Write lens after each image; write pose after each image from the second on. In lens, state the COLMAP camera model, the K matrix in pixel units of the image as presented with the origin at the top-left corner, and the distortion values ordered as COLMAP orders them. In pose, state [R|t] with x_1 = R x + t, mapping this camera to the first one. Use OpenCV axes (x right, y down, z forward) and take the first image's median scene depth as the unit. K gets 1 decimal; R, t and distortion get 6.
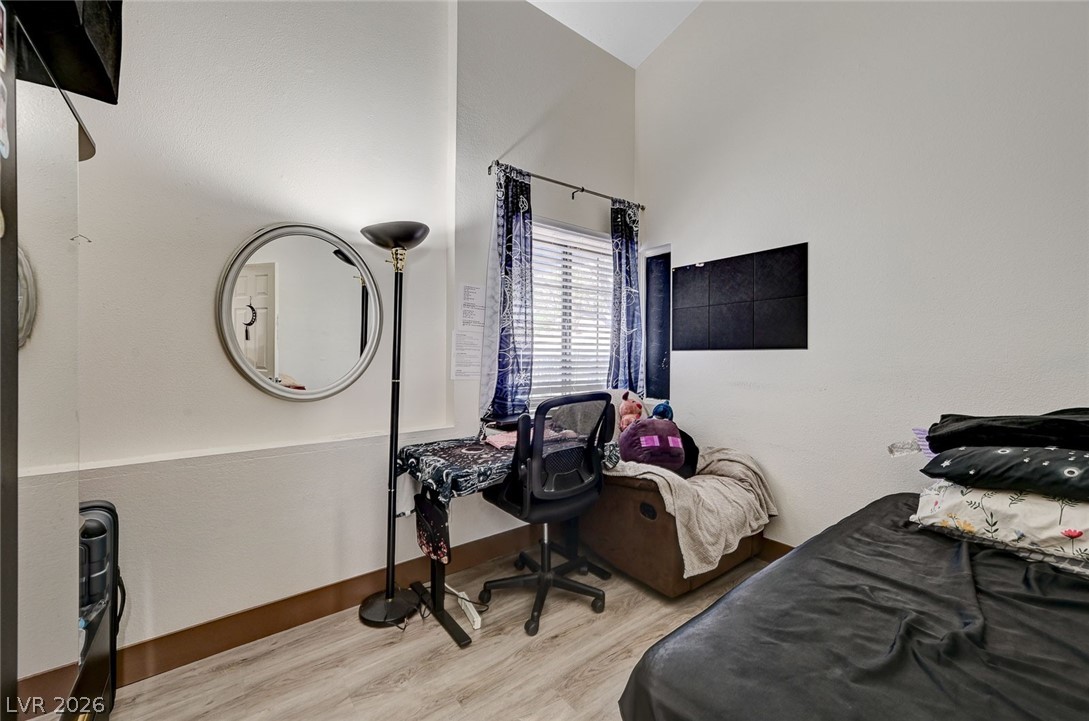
lens RADIAL K [[437.7, 0, 550.3], [0, 437.7, 351.1], [0, 0, 1]] dist [-0.004283, -0.000007]
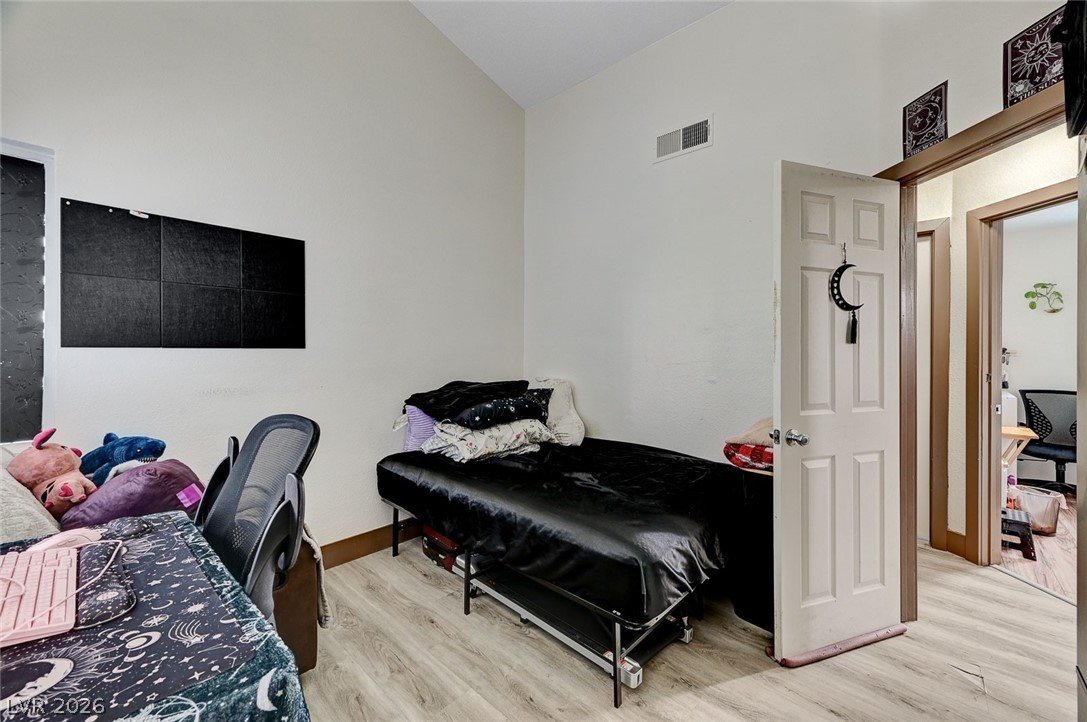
lens RADIAL K [[419.6, 0, 539.3], [0, 419.6, 354.0], [0, 0, 1]] dist [-0.001748, -0.000327]
pose [[-0.189022, -0.006722, 0.981950, -0.446210], [-0.007014, 0.999960, 0.005495, -0.001501], [-0.981948, -0.005849, -0.189062, 0.654016]]
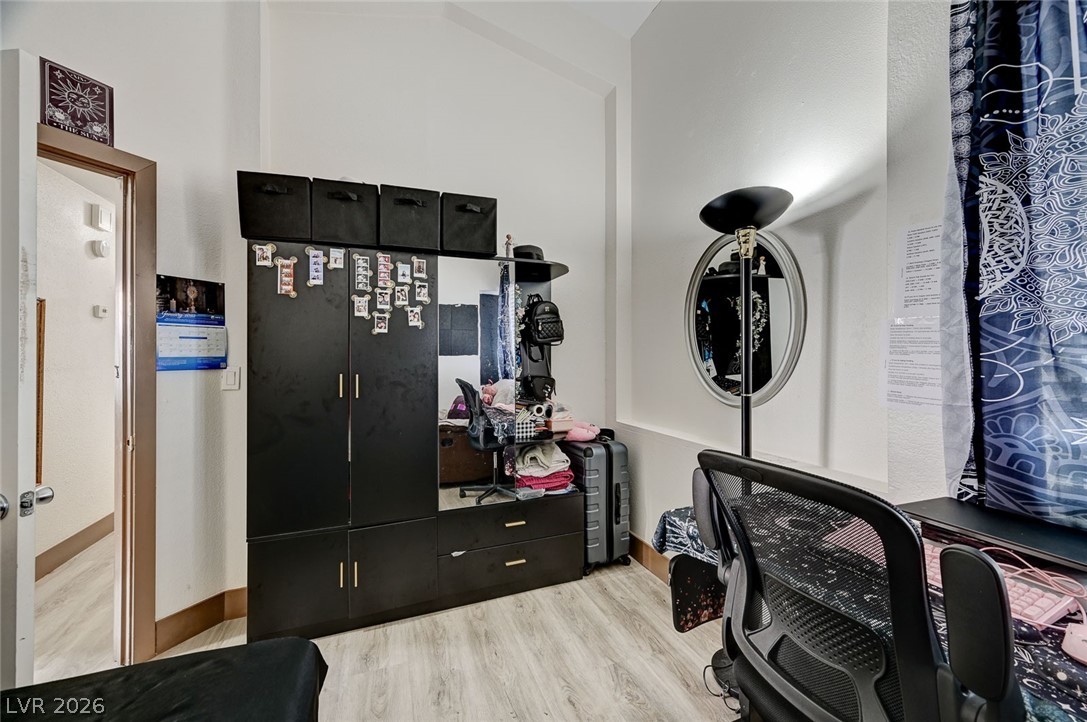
lens RADIAL K [[419.6, 0, 539.3], [0, 419.6, 354.0], [0, 0, 1]] dist [-0.001748, -0.000327]
pose [[-0.297223, -0.014270, -0.954701, 0.436228], [-0.000551, 0.999891, -0.014774, 0.005500], [0.954808, -0.003865, -0.297198, 0.770655]]
